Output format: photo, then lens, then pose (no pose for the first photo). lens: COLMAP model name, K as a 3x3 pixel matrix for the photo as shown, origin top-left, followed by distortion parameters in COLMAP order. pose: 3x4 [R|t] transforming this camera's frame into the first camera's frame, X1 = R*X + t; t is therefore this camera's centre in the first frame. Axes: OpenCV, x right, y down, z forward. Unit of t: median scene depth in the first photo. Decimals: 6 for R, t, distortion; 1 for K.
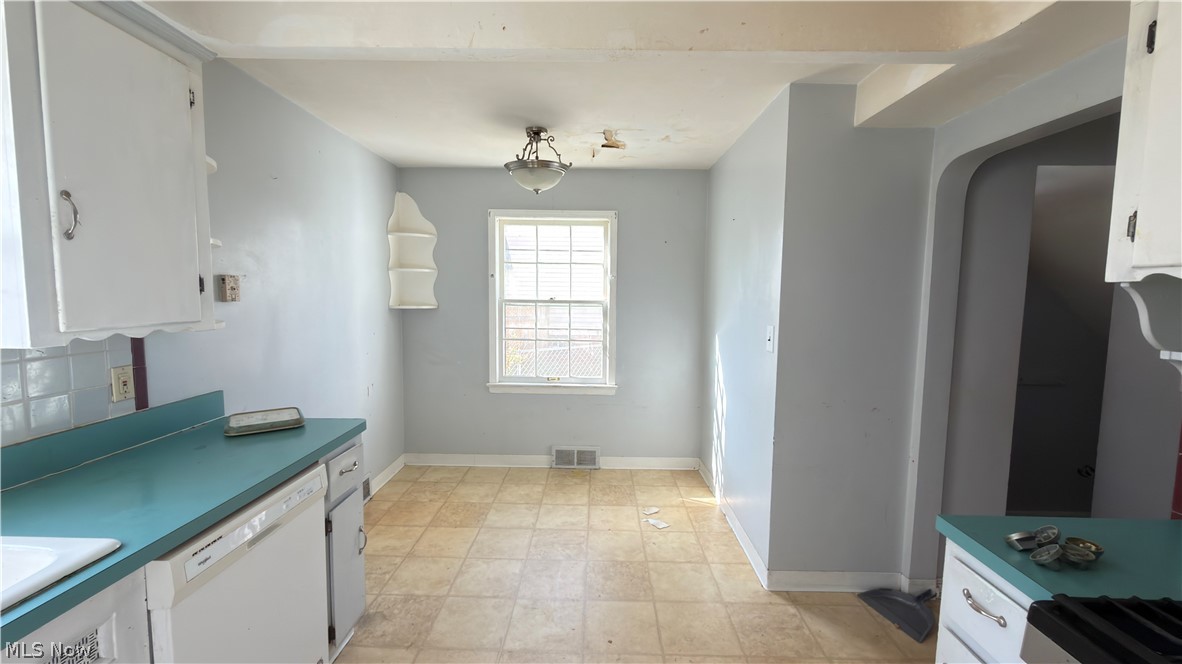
lens RADIAL K [[470.4, 0, 591.9], [0, 470.4, 329.9], [0, 0, 1]] dist [-0.000669, -0.000036]
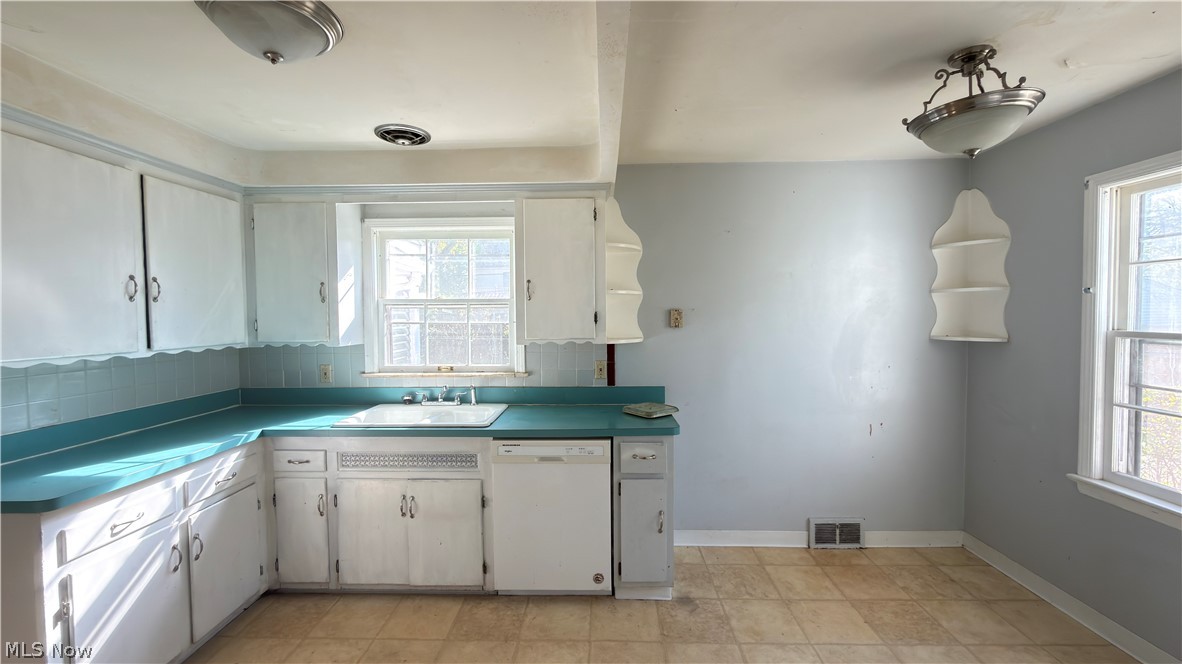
lens RADIAL K [[470.4, 0, 592.1], [0, 470.4, 330.9], [0, 0, 1]] dist [-0.000669, -0.000036]
pose [[-0.010567, 0.024546, -0.999643, 0.496457], [-0.072833, 0.997024, 0.025252, -0.048035], [0.997288, 0.073074, -0.008748, 0.538495]]
